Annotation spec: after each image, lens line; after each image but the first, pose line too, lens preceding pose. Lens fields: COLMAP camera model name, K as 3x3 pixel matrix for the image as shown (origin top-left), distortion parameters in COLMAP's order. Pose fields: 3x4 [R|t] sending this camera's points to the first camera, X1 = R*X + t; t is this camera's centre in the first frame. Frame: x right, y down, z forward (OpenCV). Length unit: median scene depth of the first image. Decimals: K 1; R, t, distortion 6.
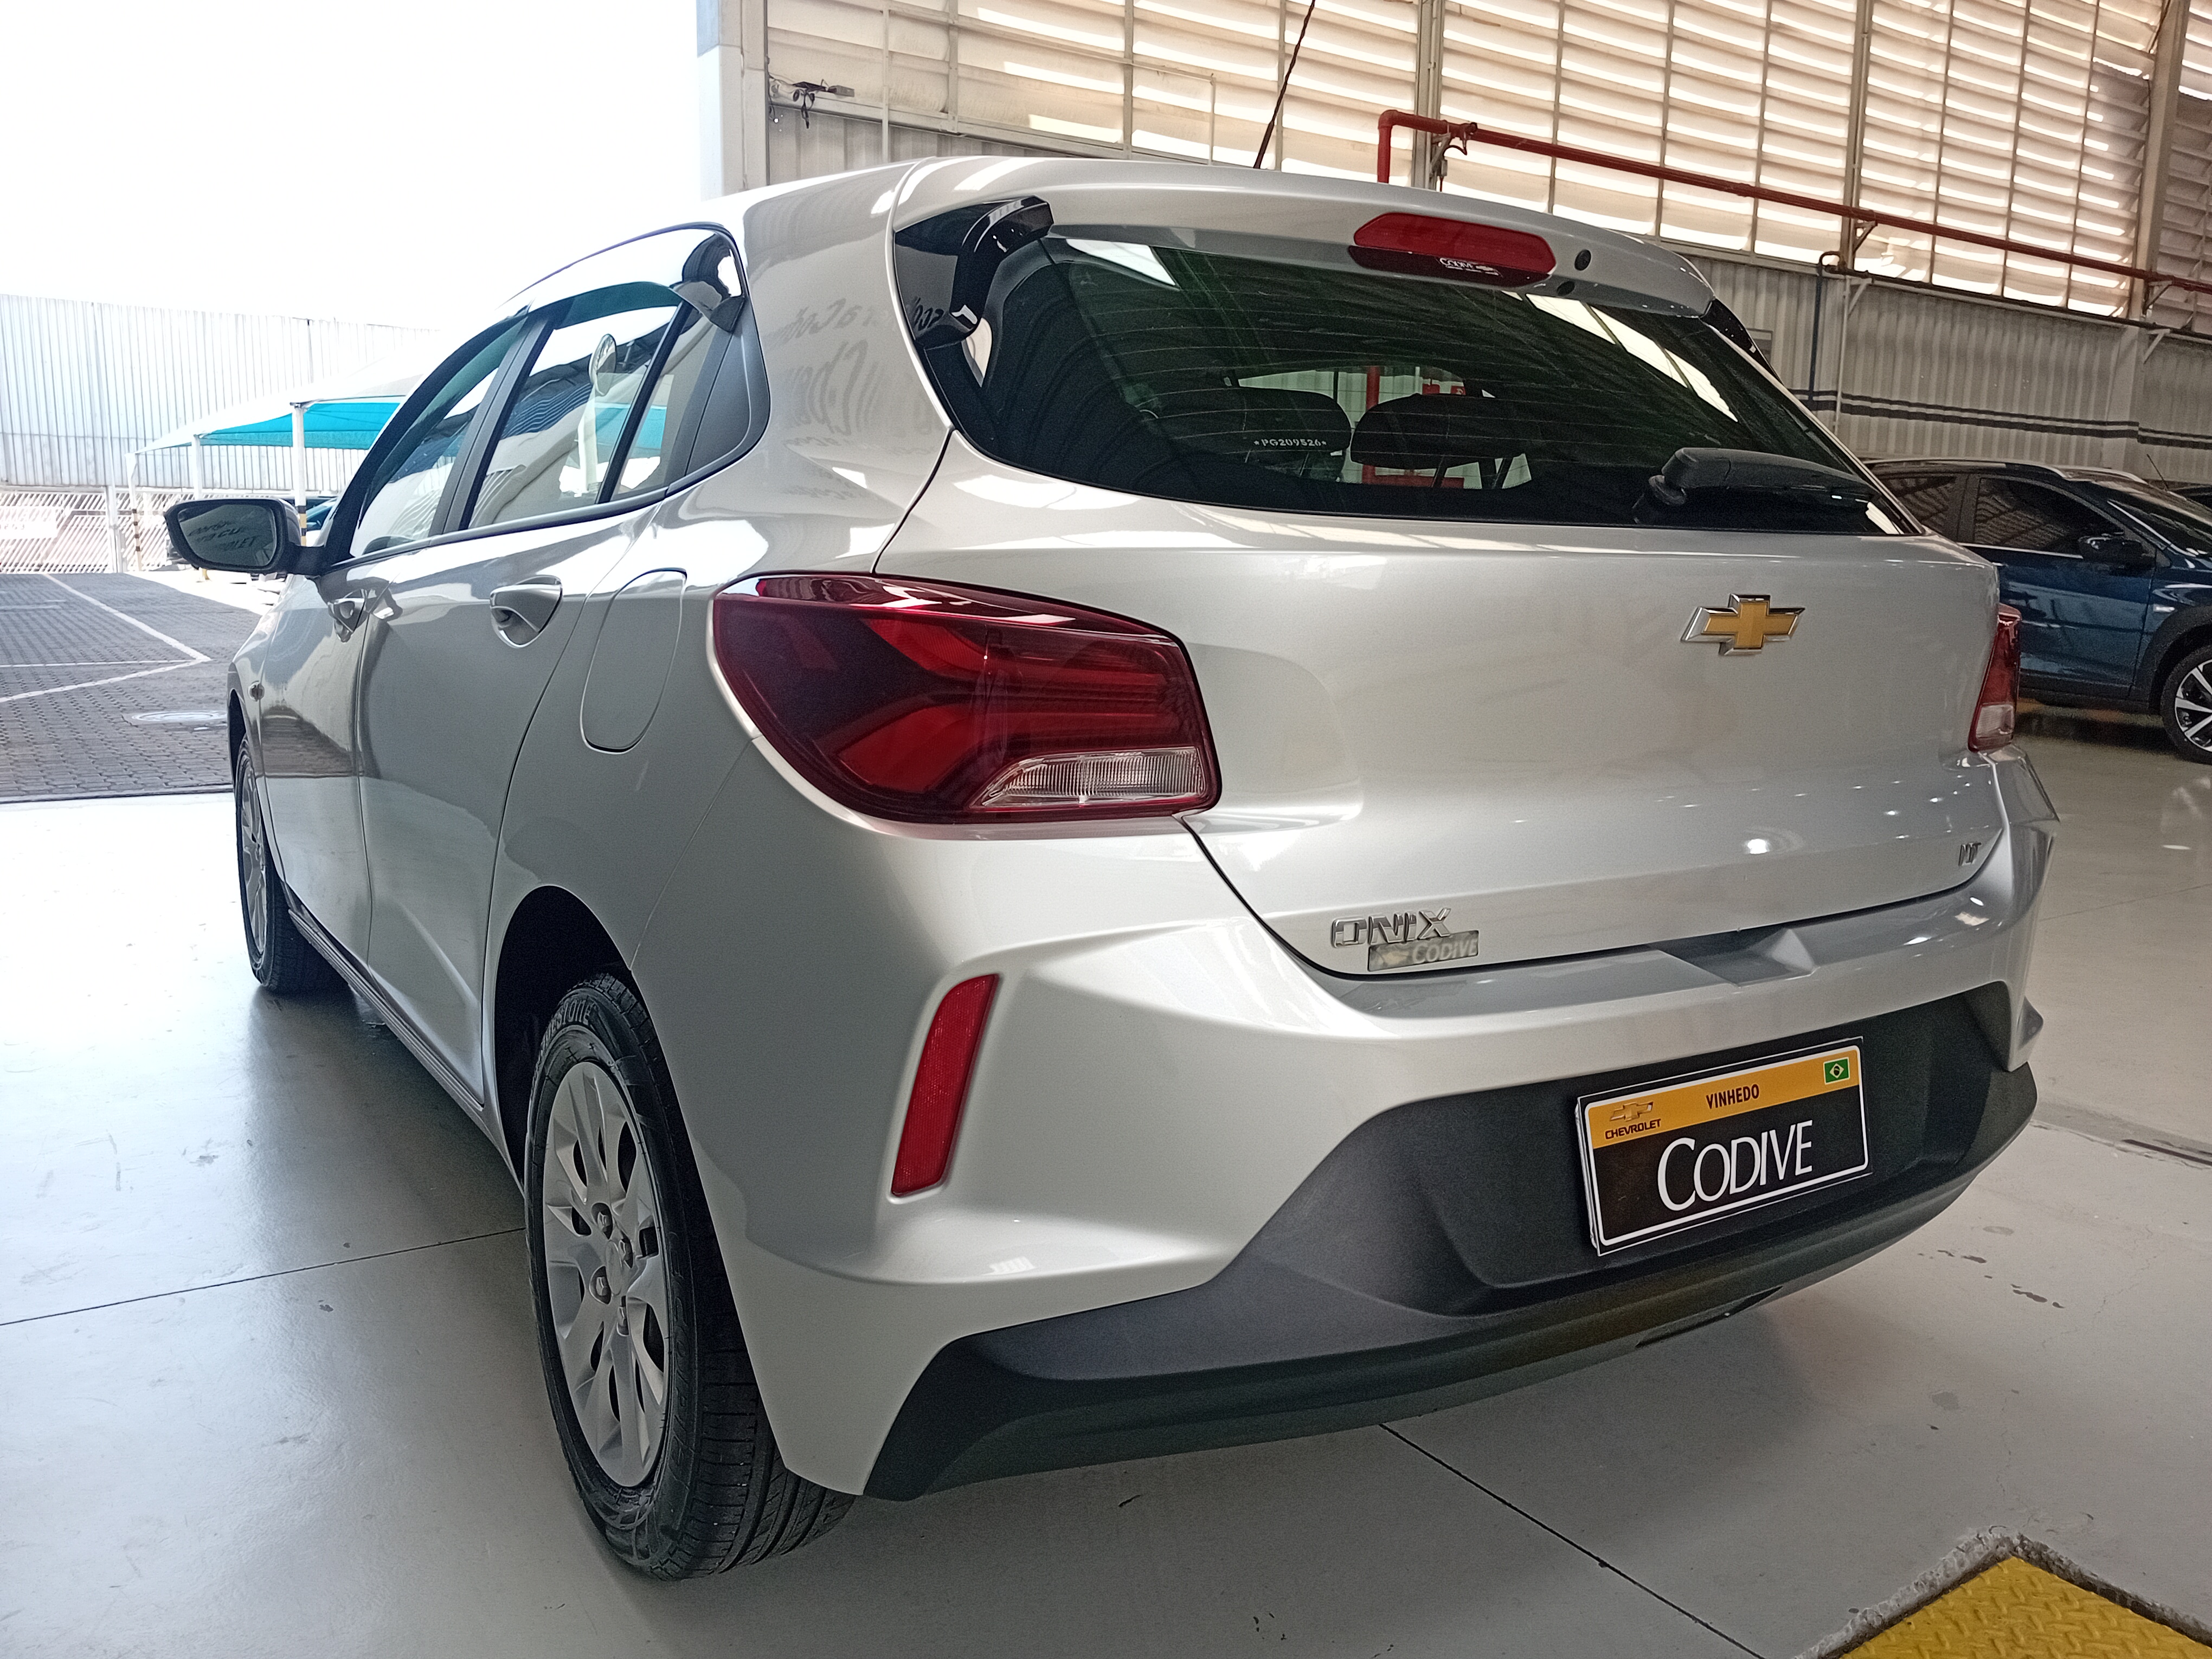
lens RADIAL K [[1763.1, 0, 1106.0], [0, 1763.1, 829.5], [0, 0, 1]] dist [-0.045956, -0.004242]
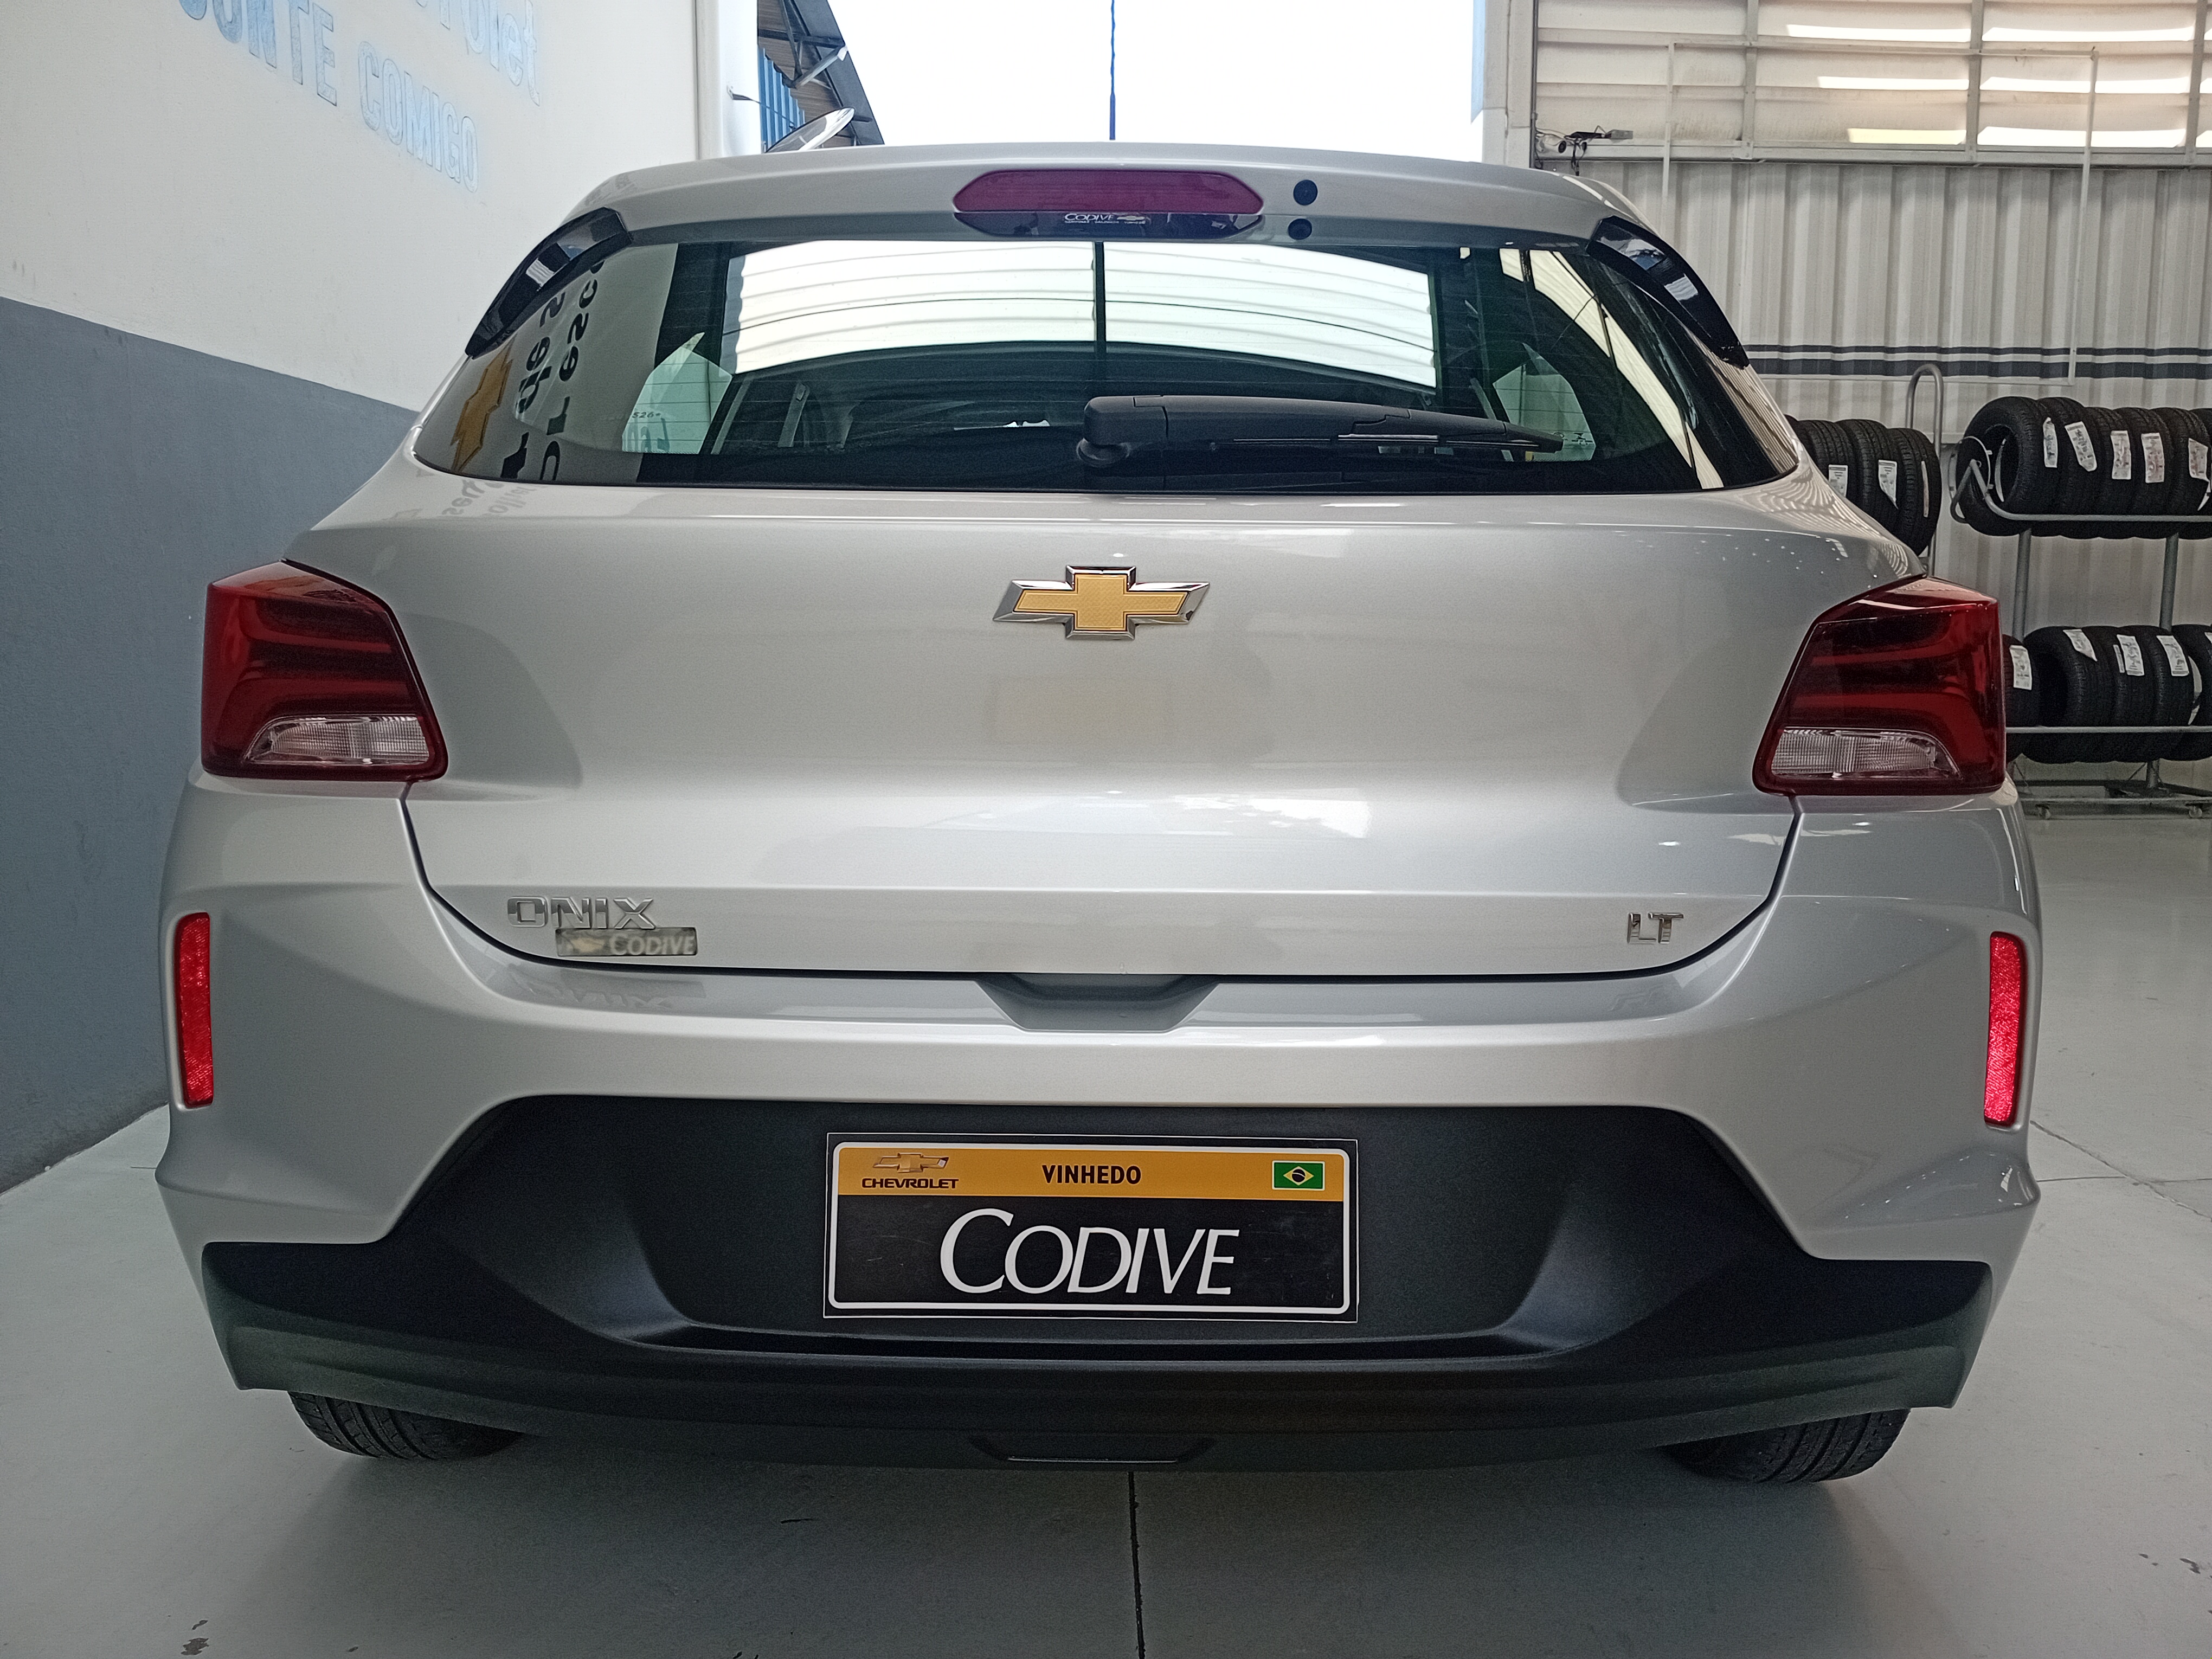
lens RADIAL K [[1680.7, 0, 1113.2], [0, 1680.7, 816.7], [0, 0, 1]] dist [0.036116, -0.077015]
pose [[0.835001, 0.054617, -0.547531, 0.766845], [-0.075760, 0.996996, -0.016084, -0.003373], [0.545008, 0.054911, 0.836631, 0.323313]]
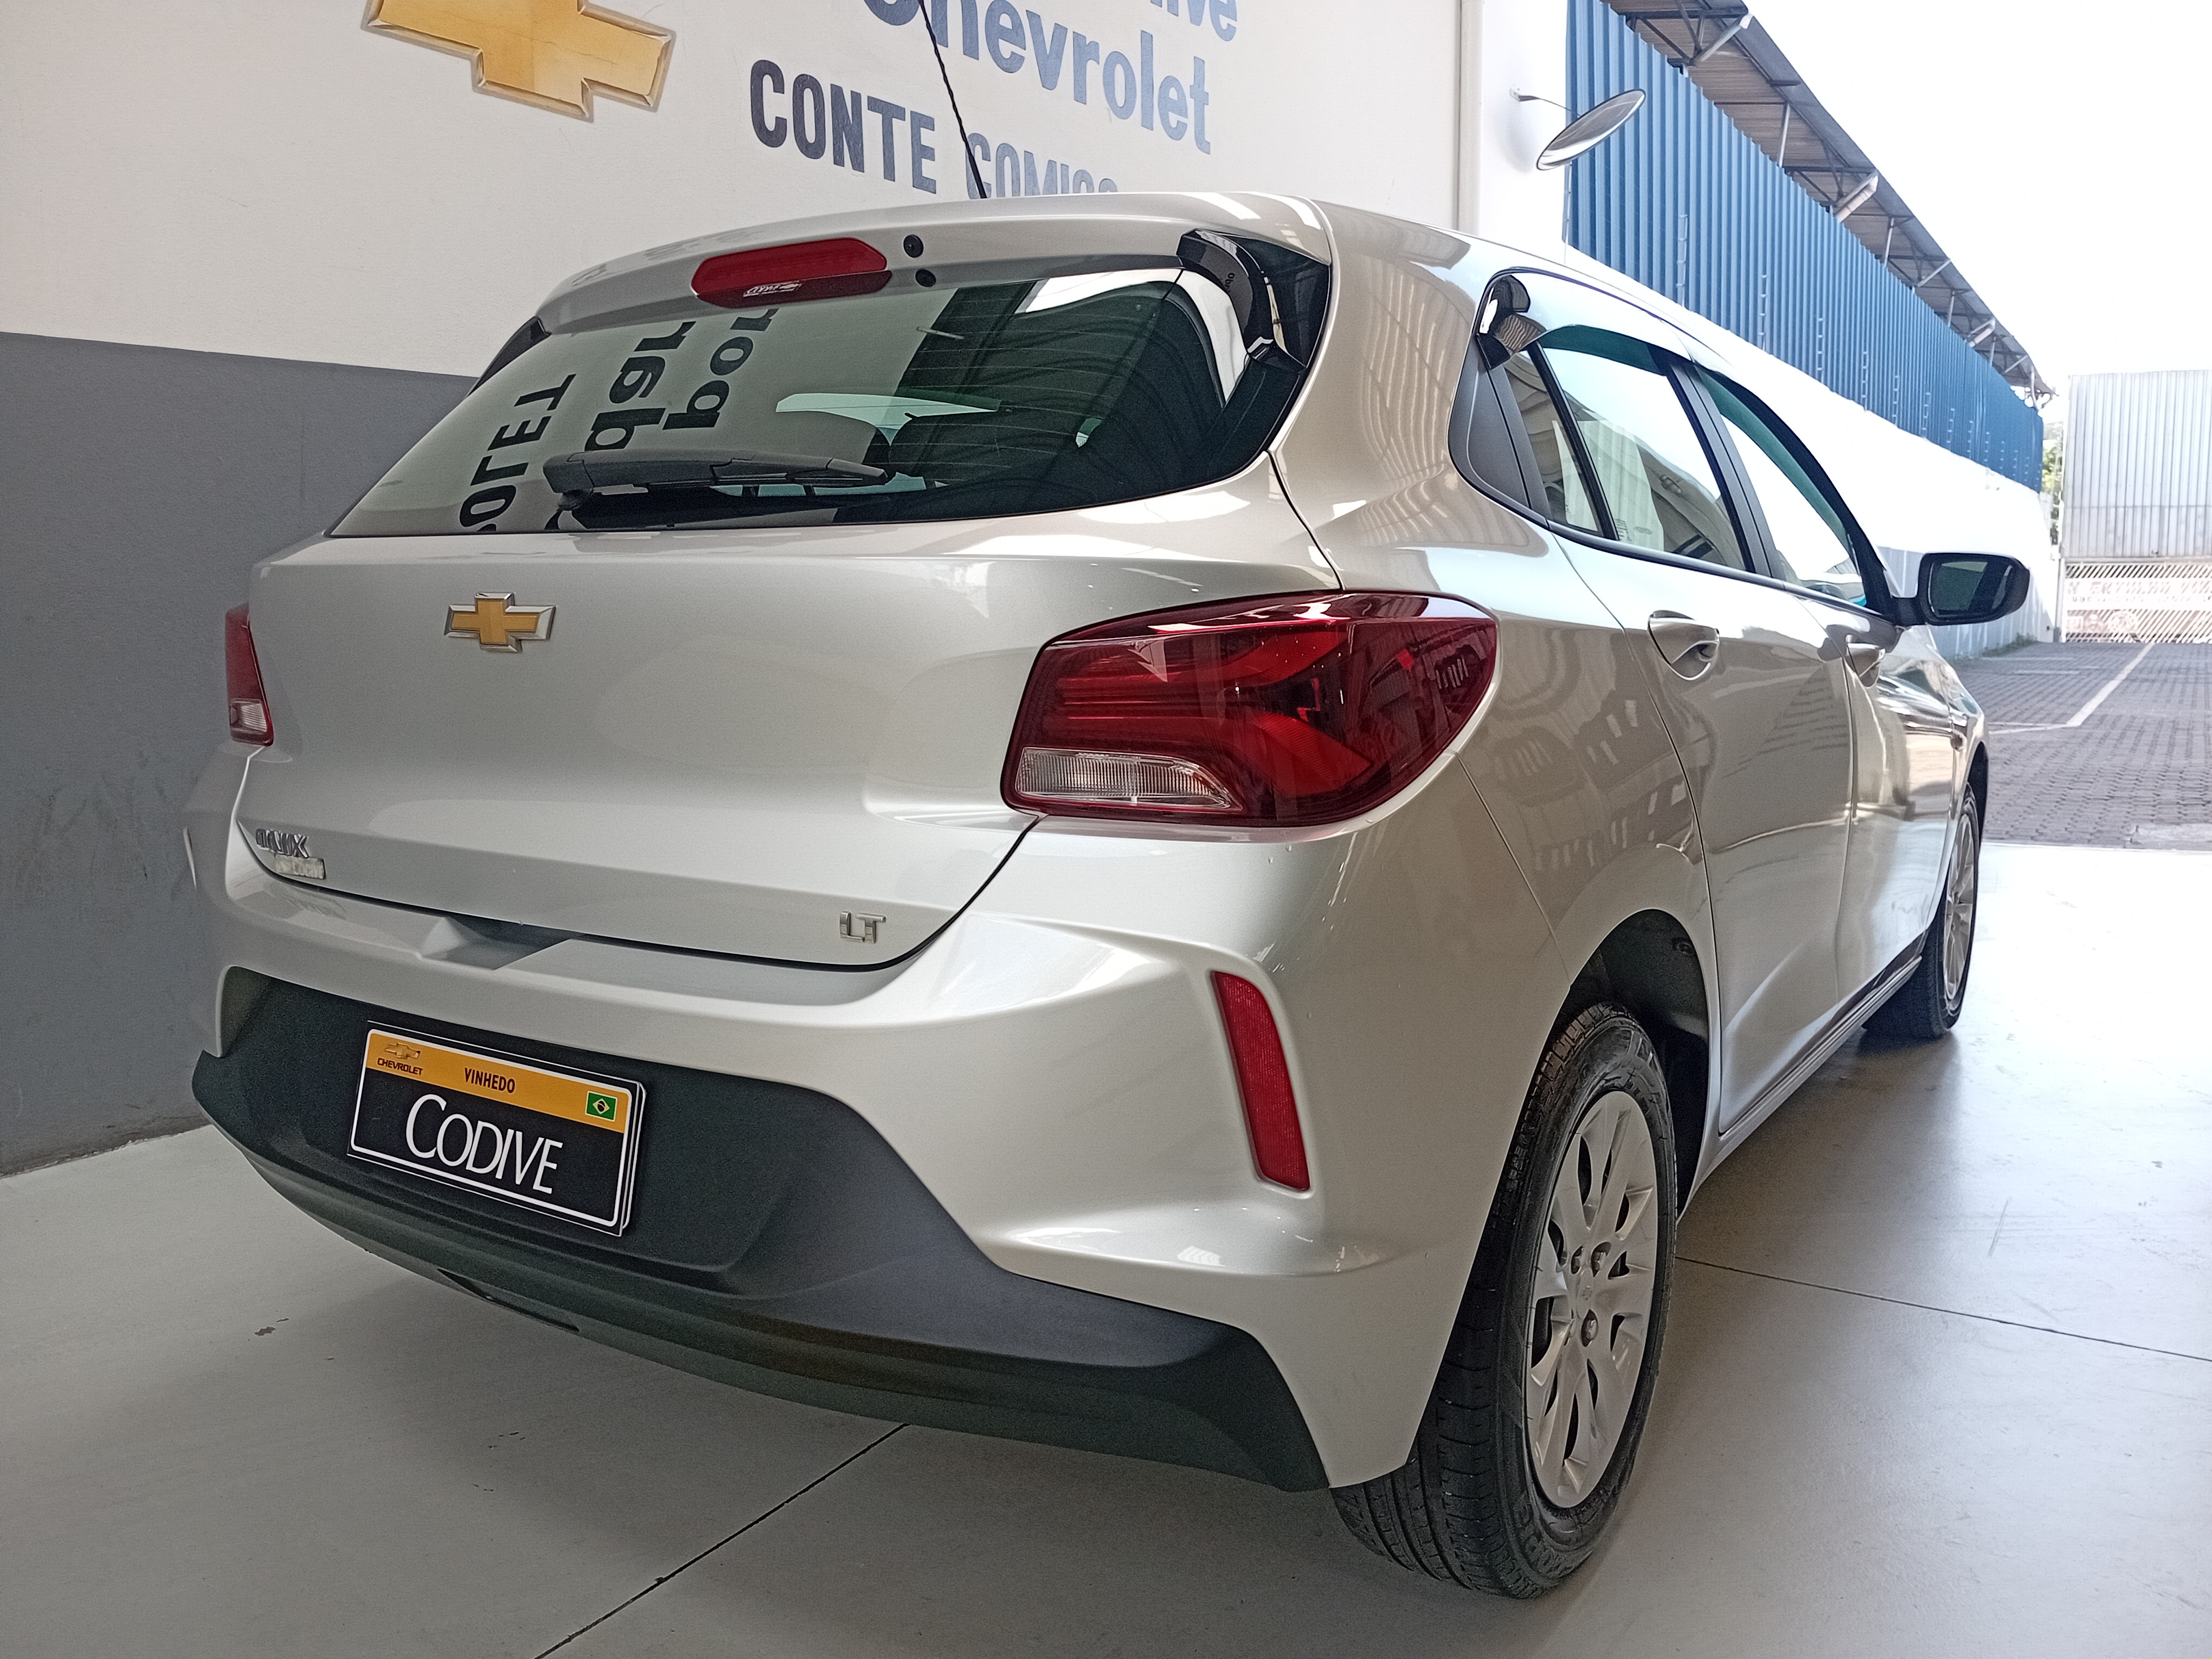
lens RADIAL K [[1708.0, 0, 1112.7], [0, 1708.0, 832.3], [0, 0, 1]] dist [0.080705, -0.186434]
pose [[0.401681, 0.103993, -0.909856, 1.368597], [-0.138811, 0.988966, 0.051753, -0.092303], [0.905198, 0.105510, 0.411684, 0.871556]]
